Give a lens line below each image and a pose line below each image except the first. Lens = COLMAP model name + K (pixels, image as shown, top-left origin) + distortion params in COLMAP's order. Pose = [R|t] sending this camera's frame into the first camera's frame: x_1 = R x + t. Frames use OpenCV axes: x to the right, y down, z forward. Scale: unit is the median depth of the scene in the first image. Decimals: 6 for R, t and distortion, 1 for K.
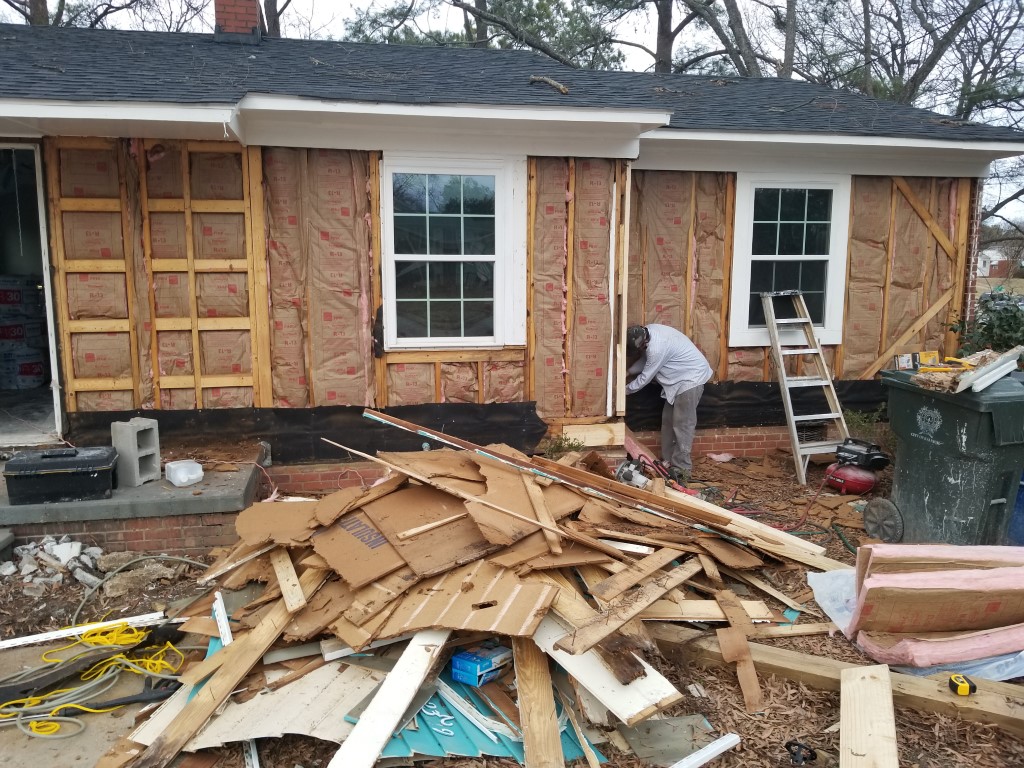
lens RADIAL K [[813.9, 0, 518.6], [0, 813.9, 391.5], [0, 0, 1]] dist [0.037883, -0.075090]
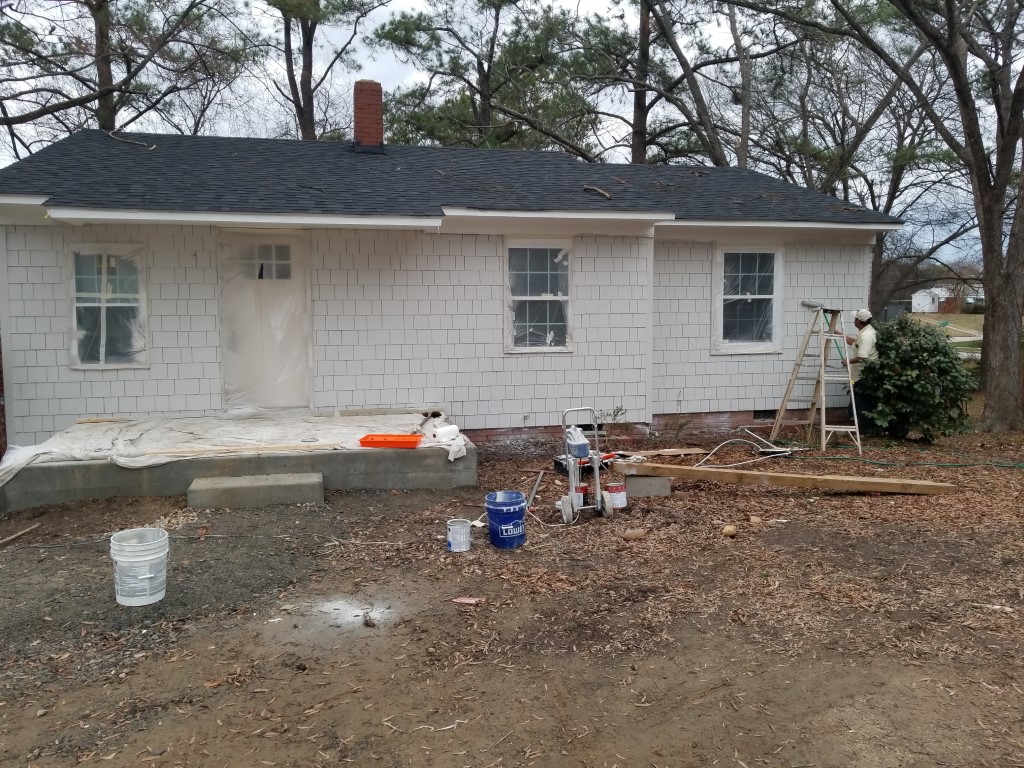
lens RADIAL K [[813.9, 0, 516.3], [0, 813.9, 385.7], [0, 0, 1]] dist [0.037883, -0.075090]
pose [[0.999275, -0.008058, 0.037217, -0.047062], [0.010036, 0.998530, -0.053270, 0.023281], [-0.036733, 0.053605, 0.997886, -0.147889]]
